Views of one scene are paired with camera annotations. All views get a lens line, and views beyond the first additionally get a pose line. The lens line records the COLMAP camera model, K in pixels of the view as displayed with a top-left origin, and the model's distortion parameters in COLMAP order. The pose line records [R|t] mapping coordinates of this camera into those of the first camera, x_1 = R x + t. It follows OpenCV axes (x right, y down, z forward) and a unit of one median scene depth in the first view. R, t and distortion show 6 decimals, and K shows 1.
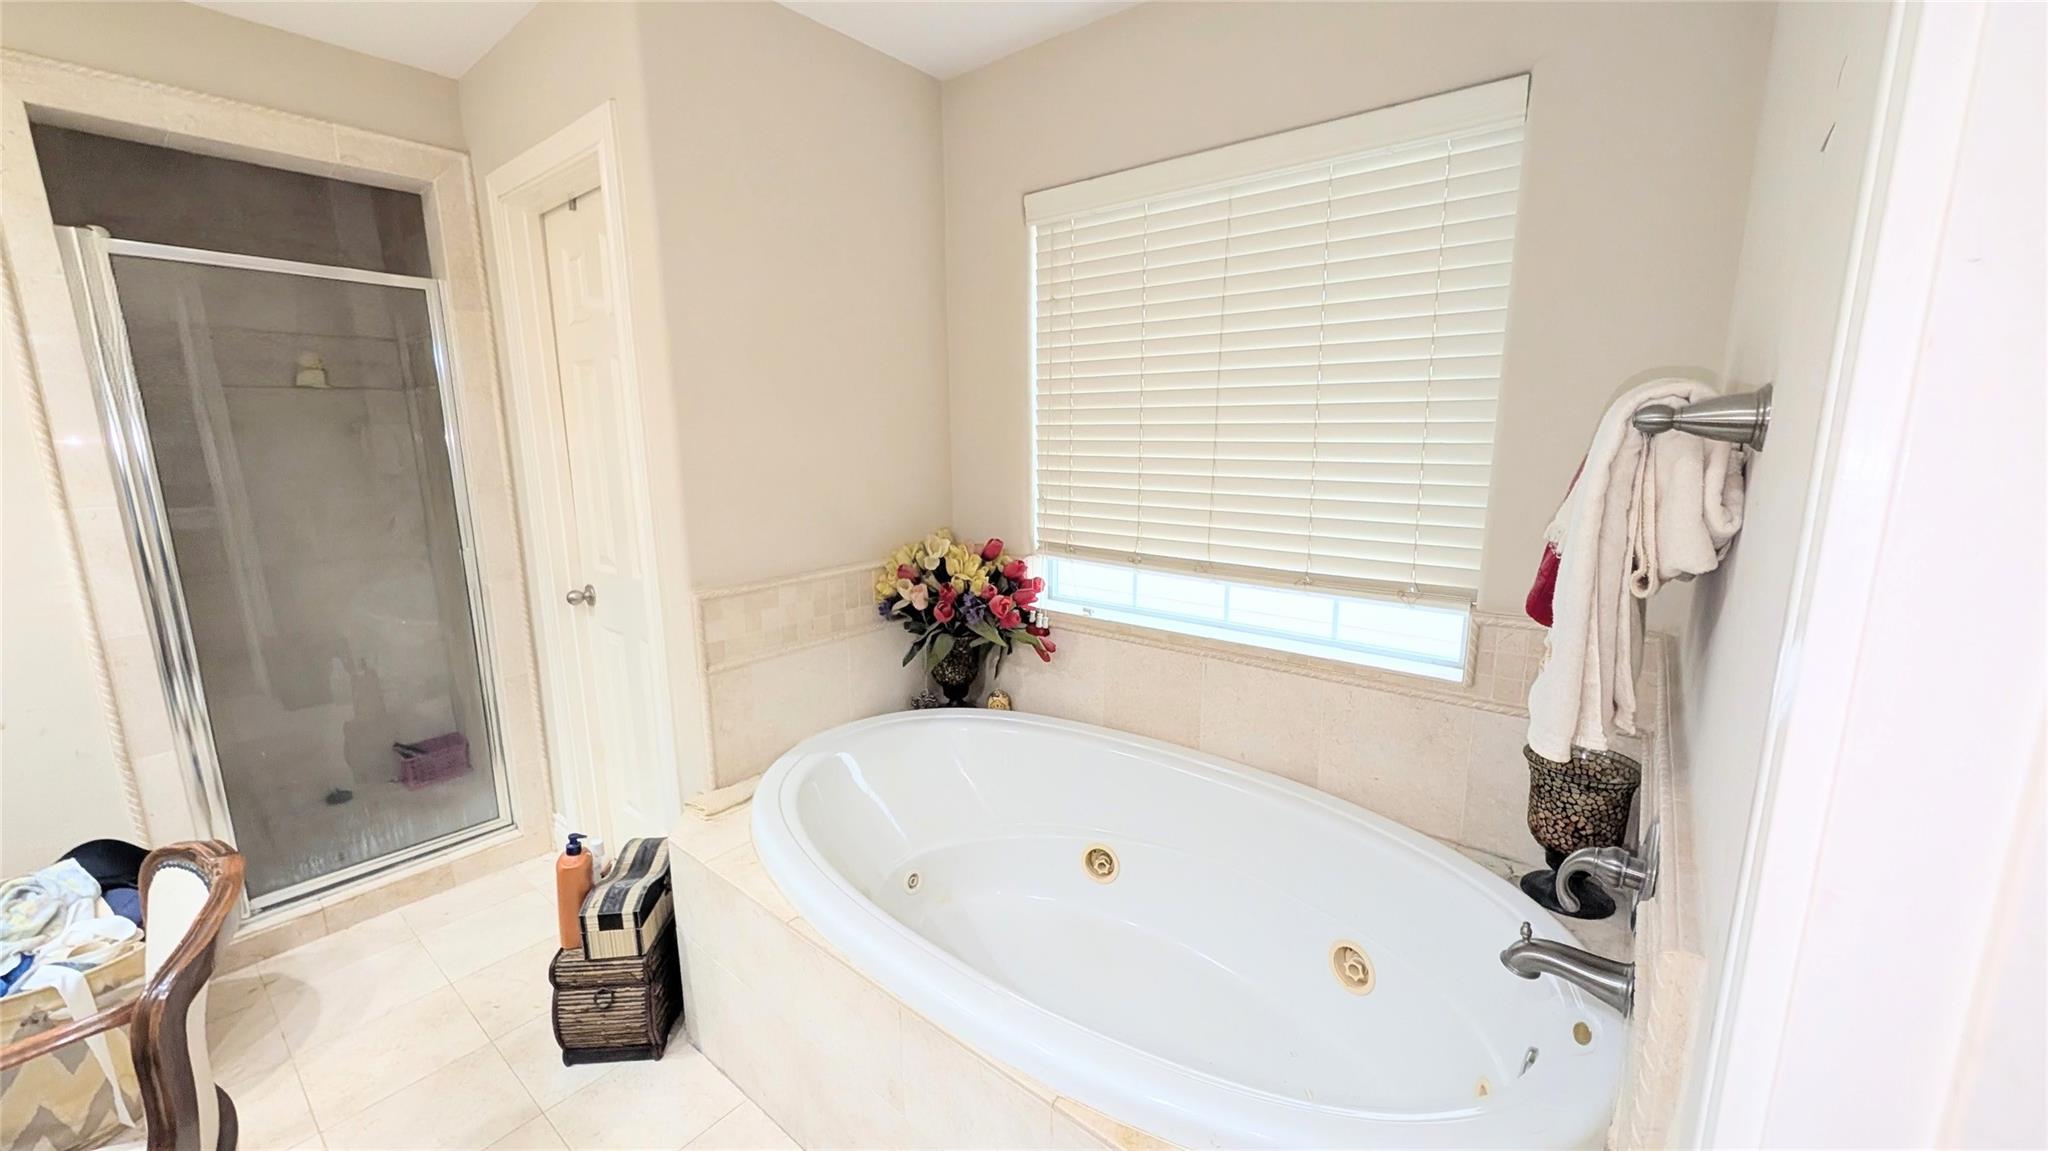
lens RADIAL K [[771.1, 0, 1019.8], [0, 771.1, 576.8], [0, 0, 1]] dist [0.000579, 0.000491]
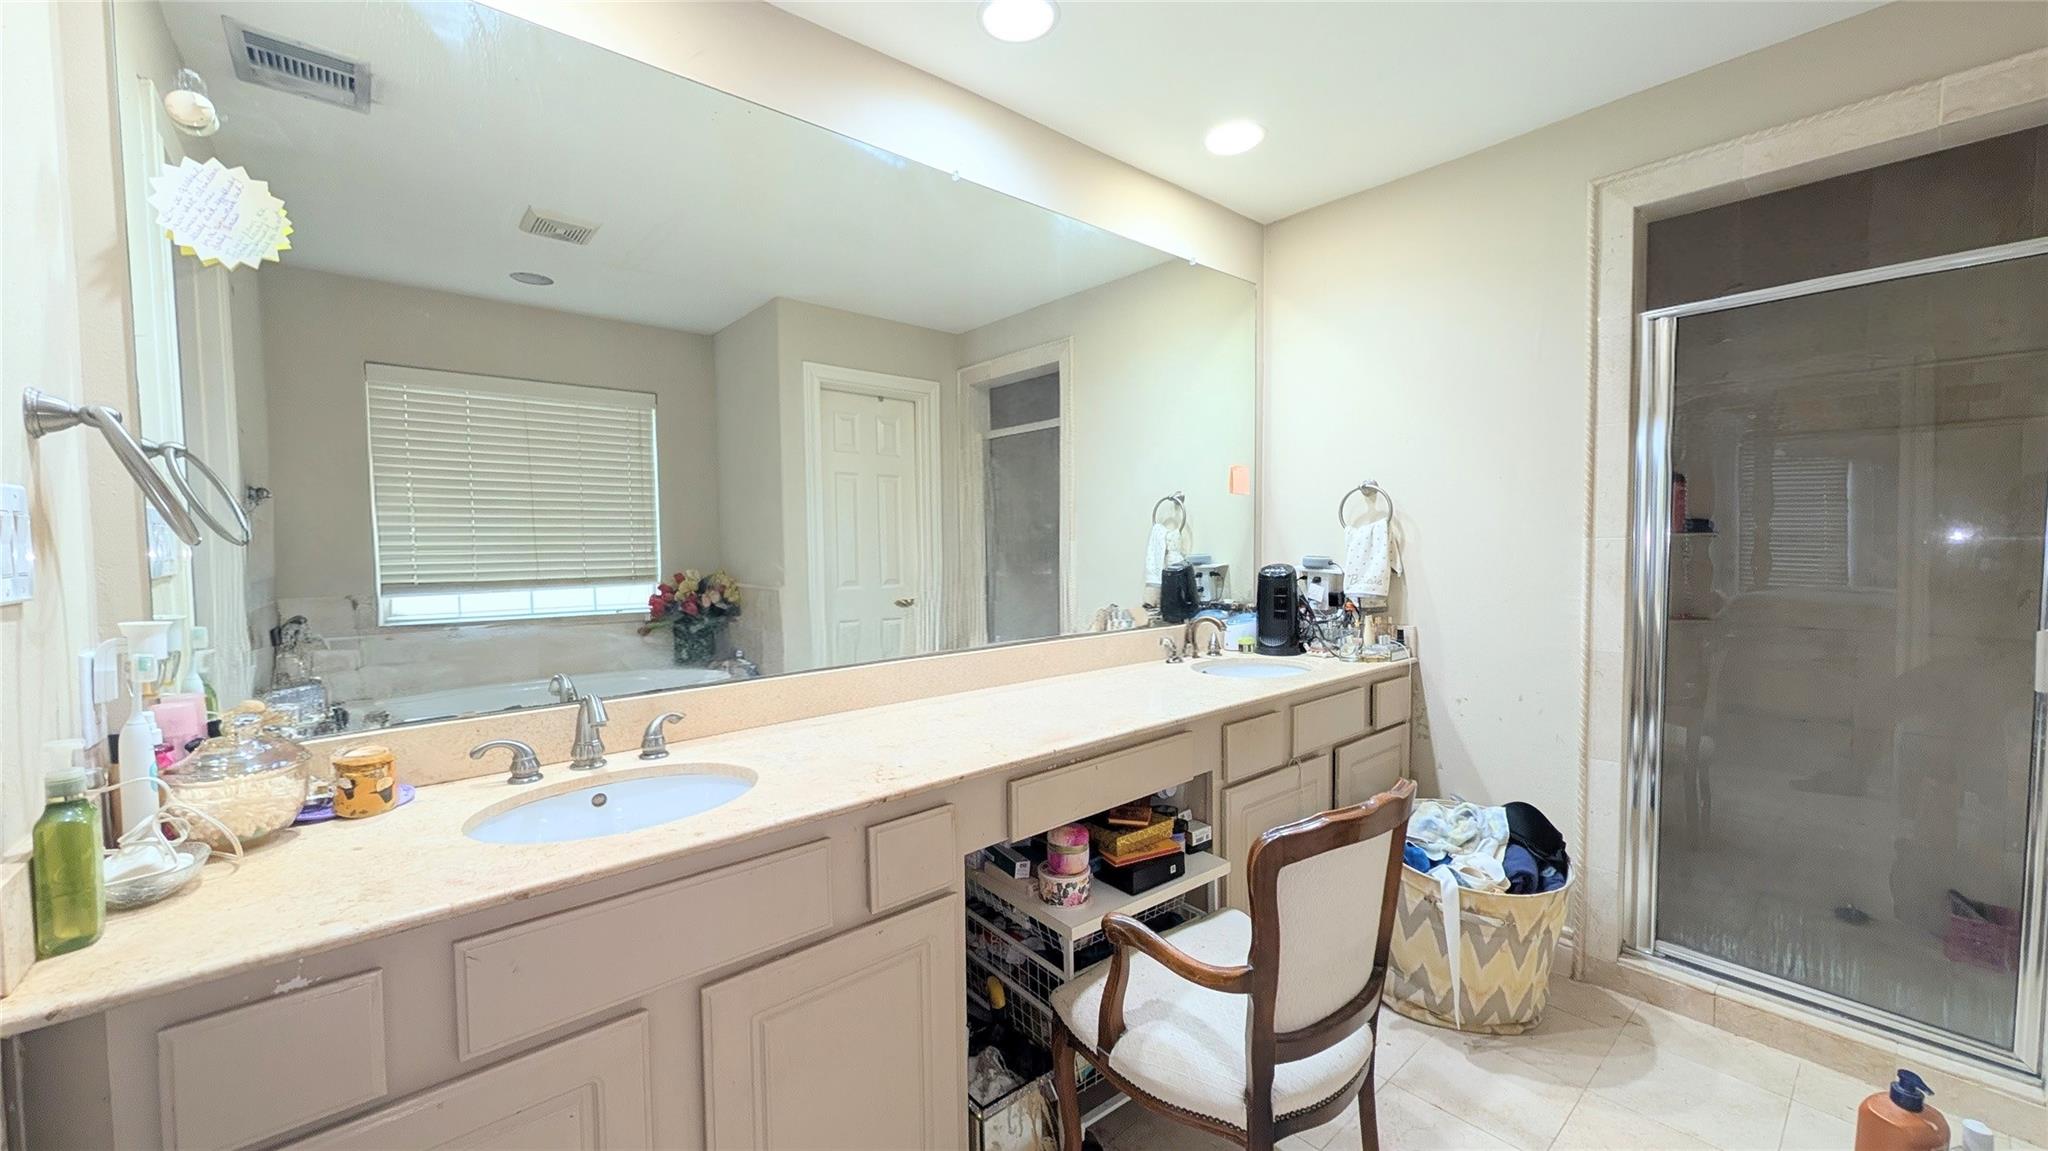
lens RADIAL K [[771.1, 0, 1025.6], [0, 771.1, 577.3], [0, 0, 1]] dist [0.000579, 0.000491]
pose [[-0.177709, 0.059016, -0.982312, 0.094766], [-0.176853, 0.980033, 0.090874, 0.016161], [0.968061, 0.189874, -0.163724, 0.290112]]
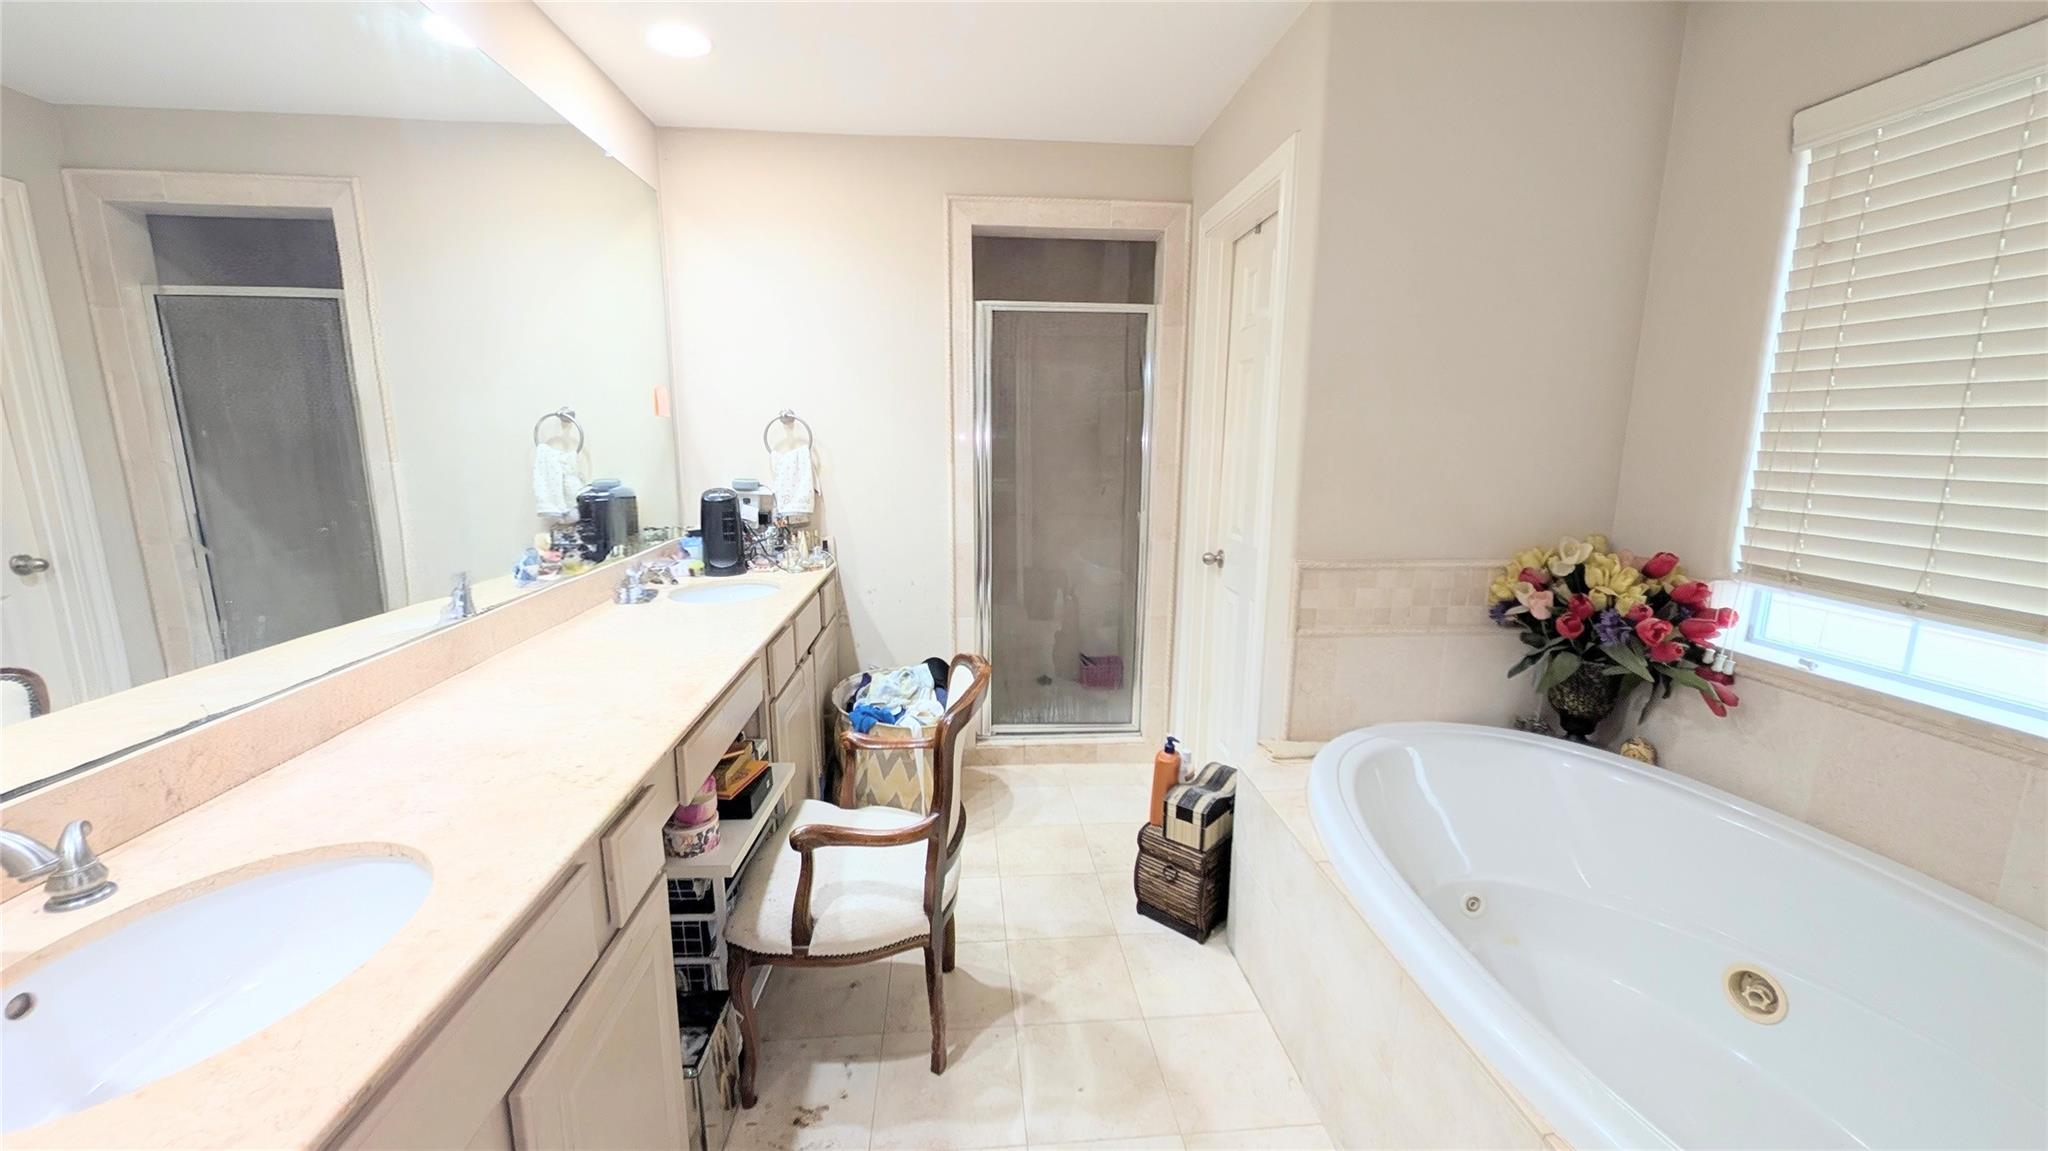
lens RADIAL K [[771.1, 0, 1020.8], [0, 771.1, 575.5], [0, 0, 1]] dist [0.000579, 0.000491]
pose [[0.694567, 0.142260, -0.705223, 0.080417], [-0.148199, 0.987523, 0.053246, 0.036367], [0.703999, 0.067530, 0.706983, -0.061623]]
